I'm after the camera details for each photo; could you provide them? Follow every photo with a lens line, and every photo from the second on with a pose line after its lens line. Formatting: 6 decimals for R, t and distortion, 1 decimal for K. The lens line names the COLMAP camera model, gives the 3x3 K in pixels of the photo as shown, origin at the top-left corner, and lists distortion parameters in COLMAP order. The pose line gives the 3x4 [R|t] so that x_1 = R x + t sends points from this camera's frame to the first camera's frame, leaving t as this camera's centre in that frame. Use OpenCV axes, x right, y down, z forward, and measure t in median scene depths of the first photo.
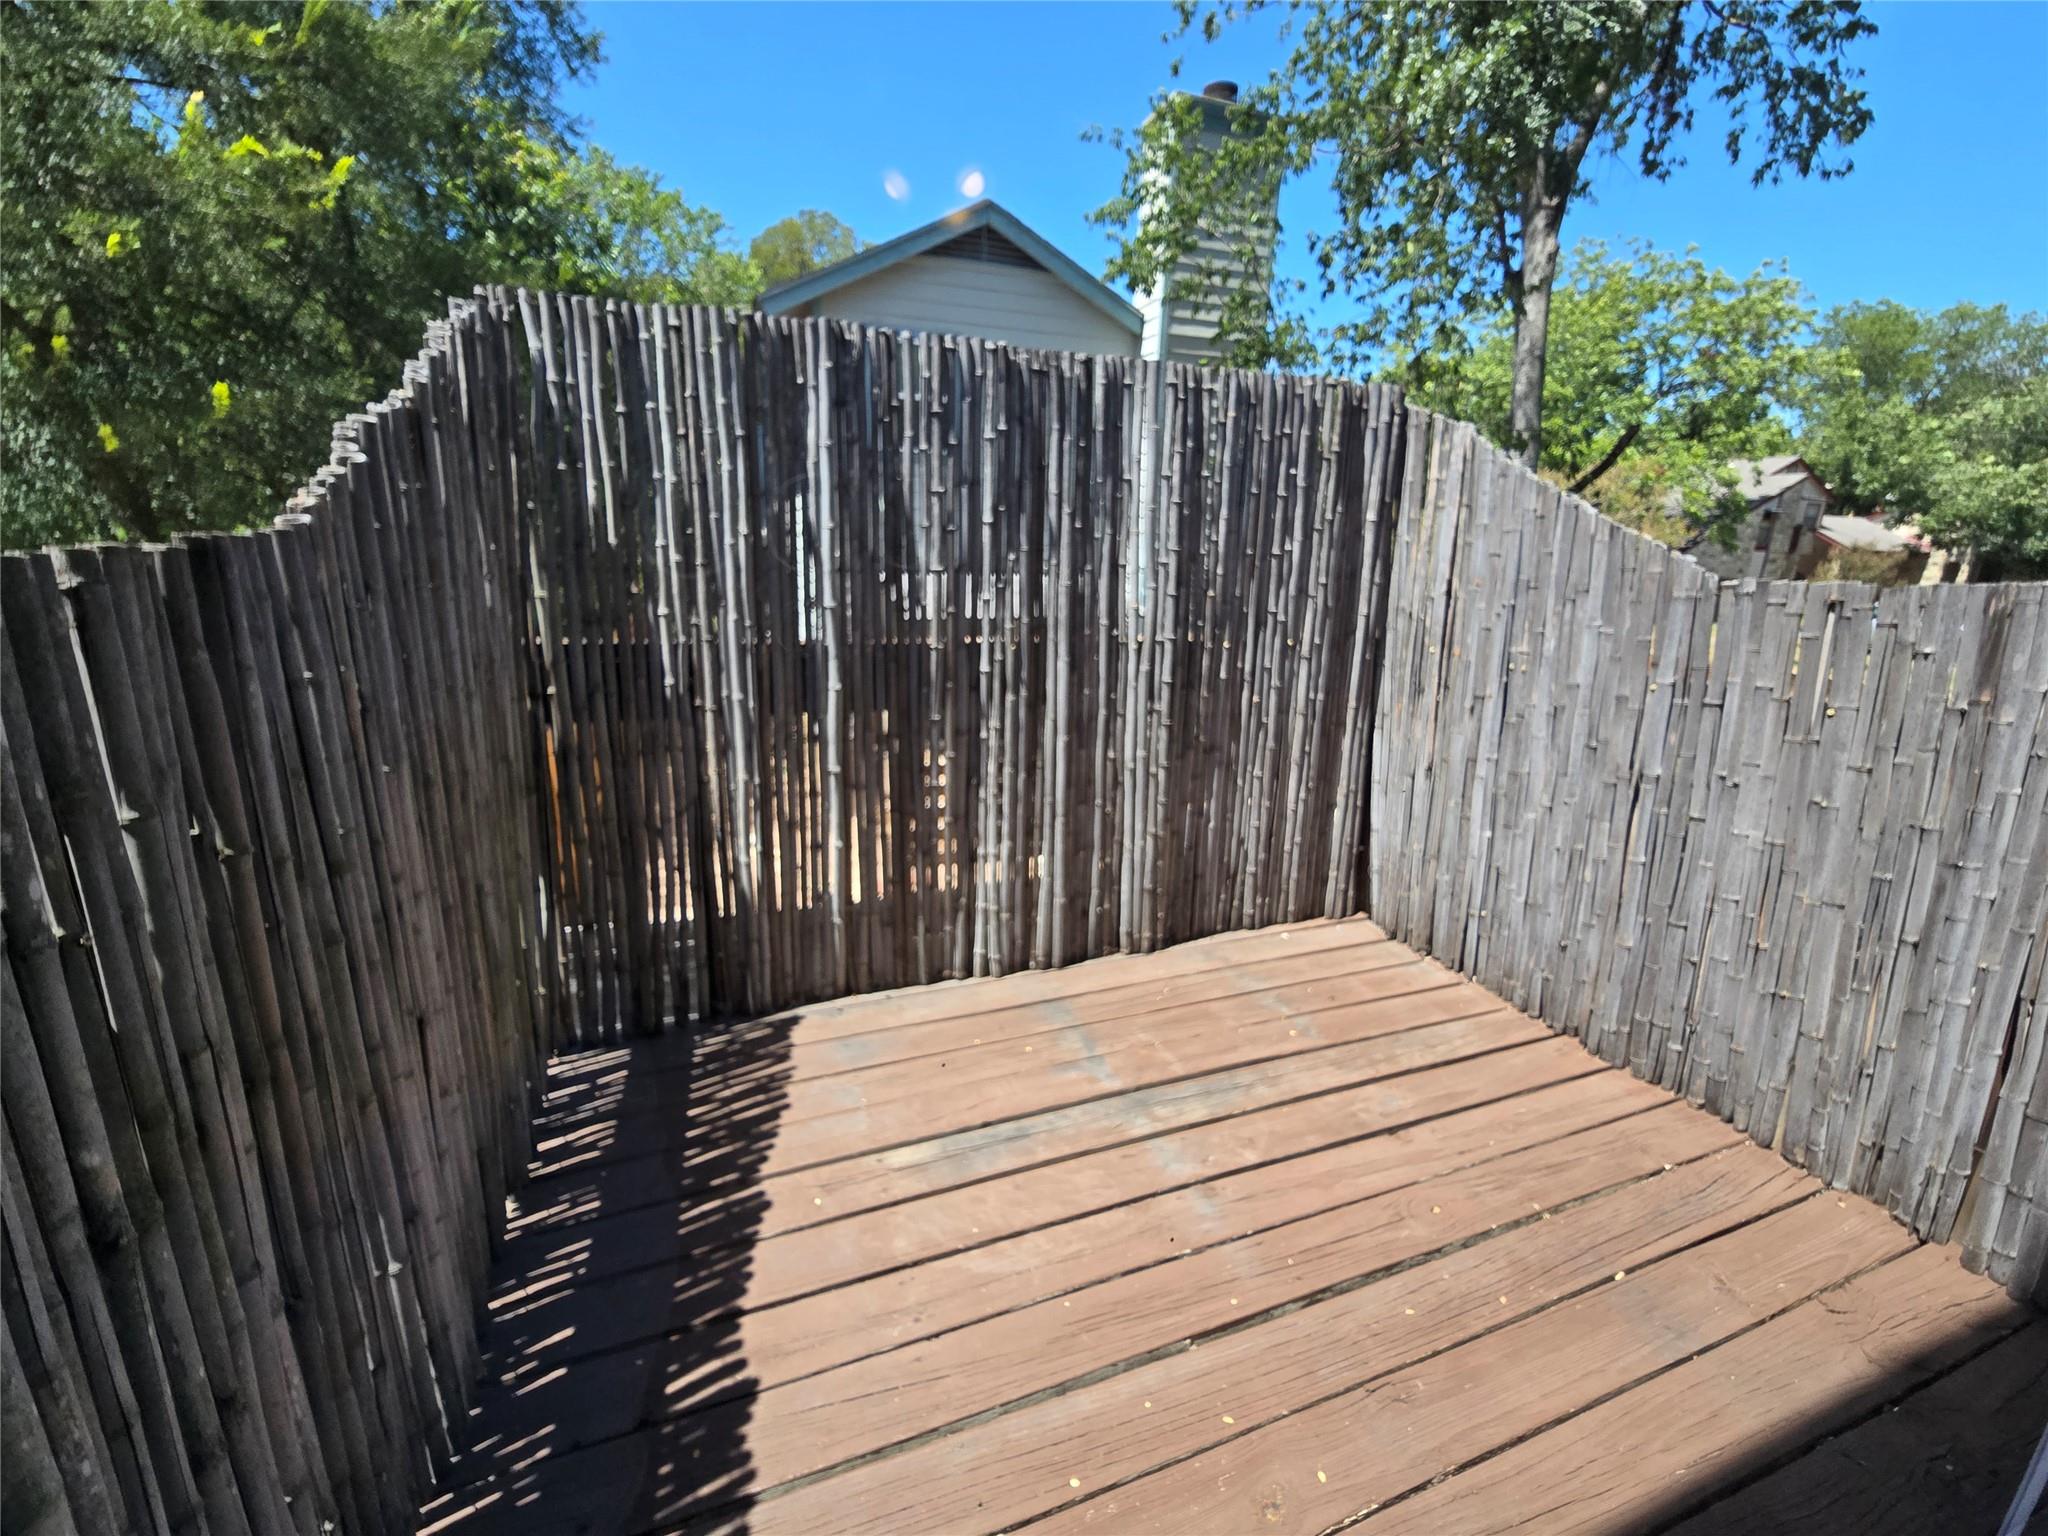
lens RADIAL K [[836.7, 0, 1027.9], [0, 836.7, 768.4], [0, 0, 1]] dist [-0.003883, -0.000119]
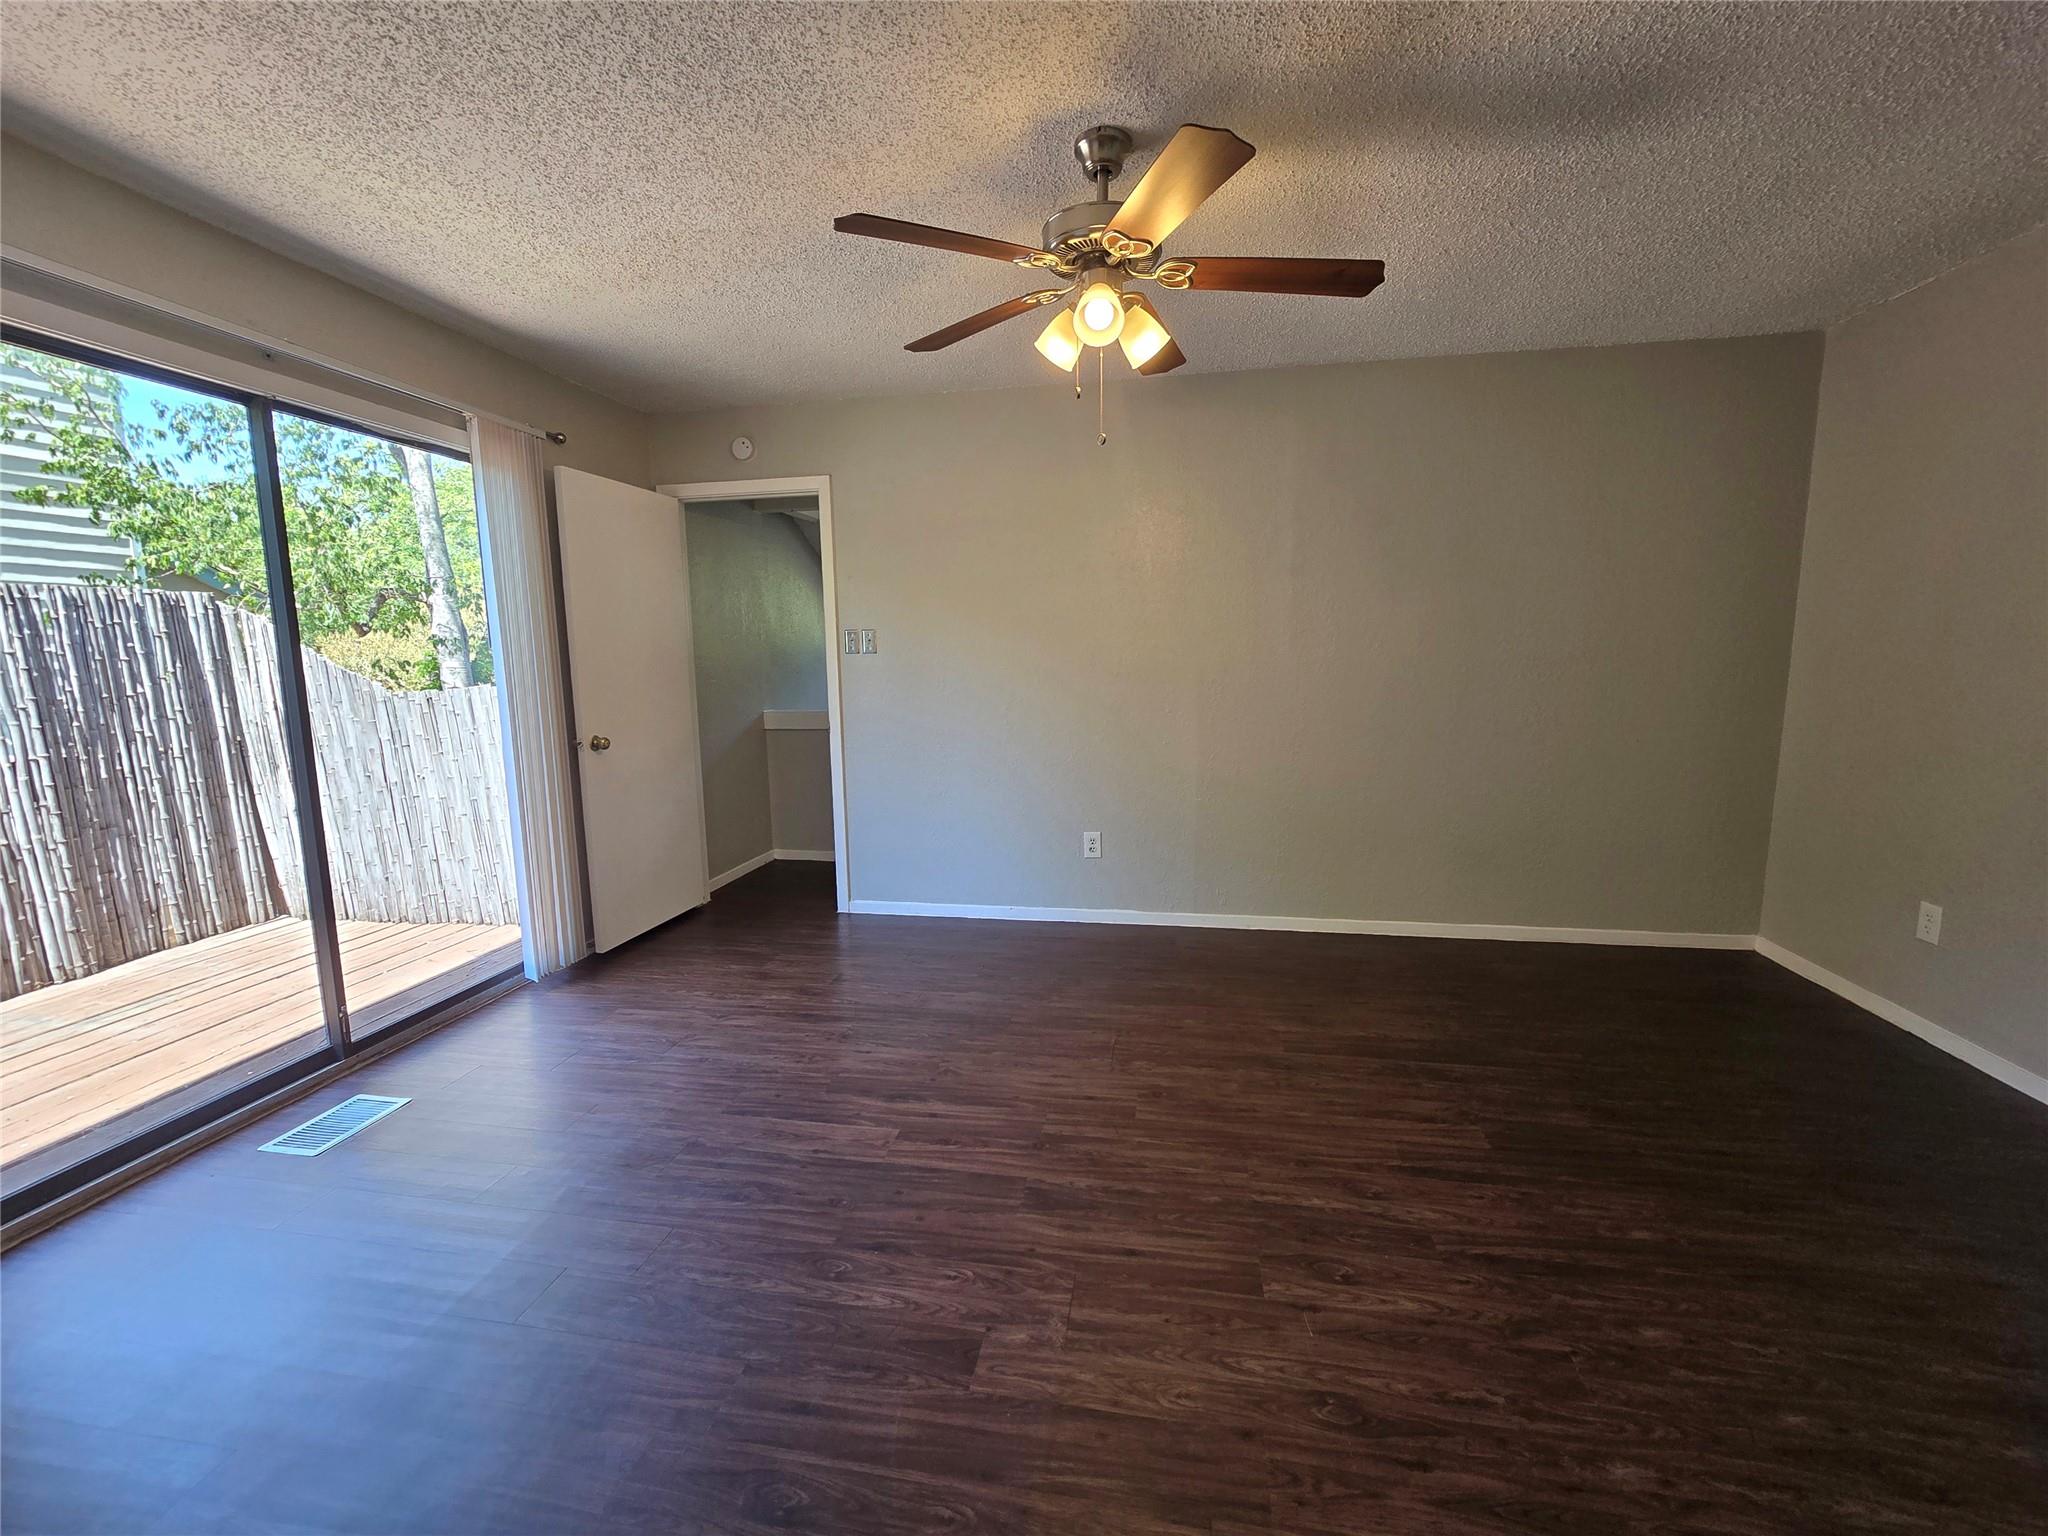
lens RADIAL K [[836.7, 0, 1027.9], [0, 836.7, 768.4], [0, 0, 1]] dist [-0.003883, -0.000119]
pose [[0.519150, -0.154682, 0.840569, -0.162194], [0.259912, 0.965480, 0.017143, 0.284796], [-0.814205, 0.209574, 0.541433, -1.180306]]
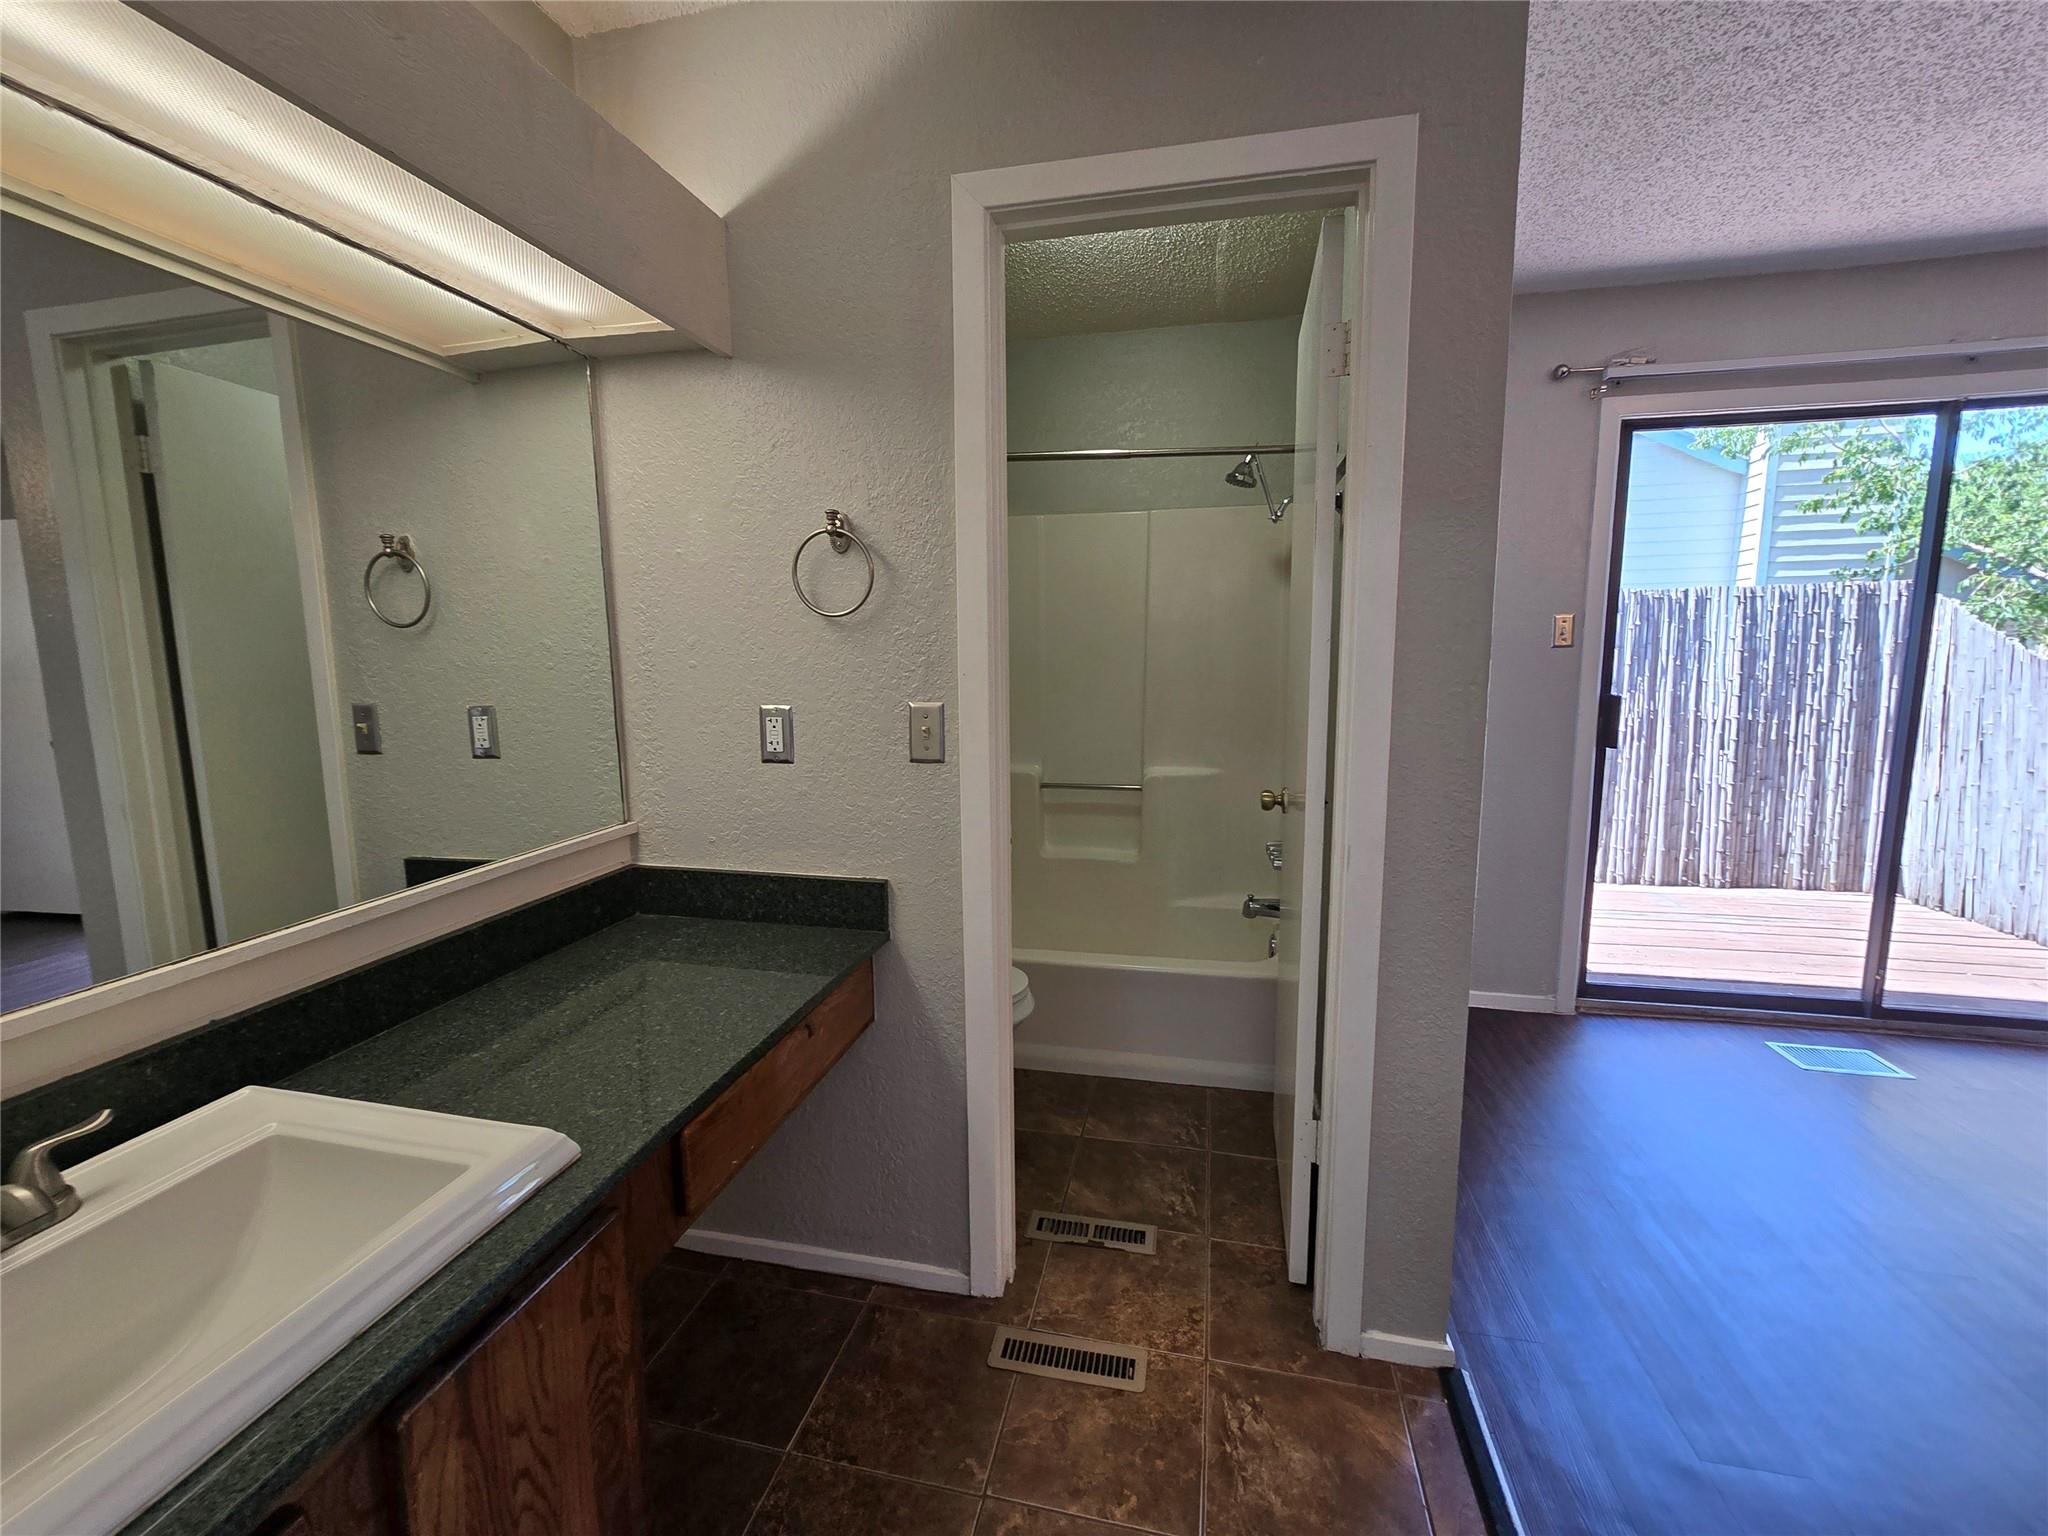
lens RADIAL K [[860.9, 0, 1024.4], [0, 860.9, 766.6], [0, 0, 1]] dist [-0.010458, 0.008619]
pose [[0.834345, 0.032998, -0.550254, -0.104857], [-0.115141, 0.986621, -0.115421, 0.368185], [0.539083, 0.159657, 0.826982, -1.483540]]
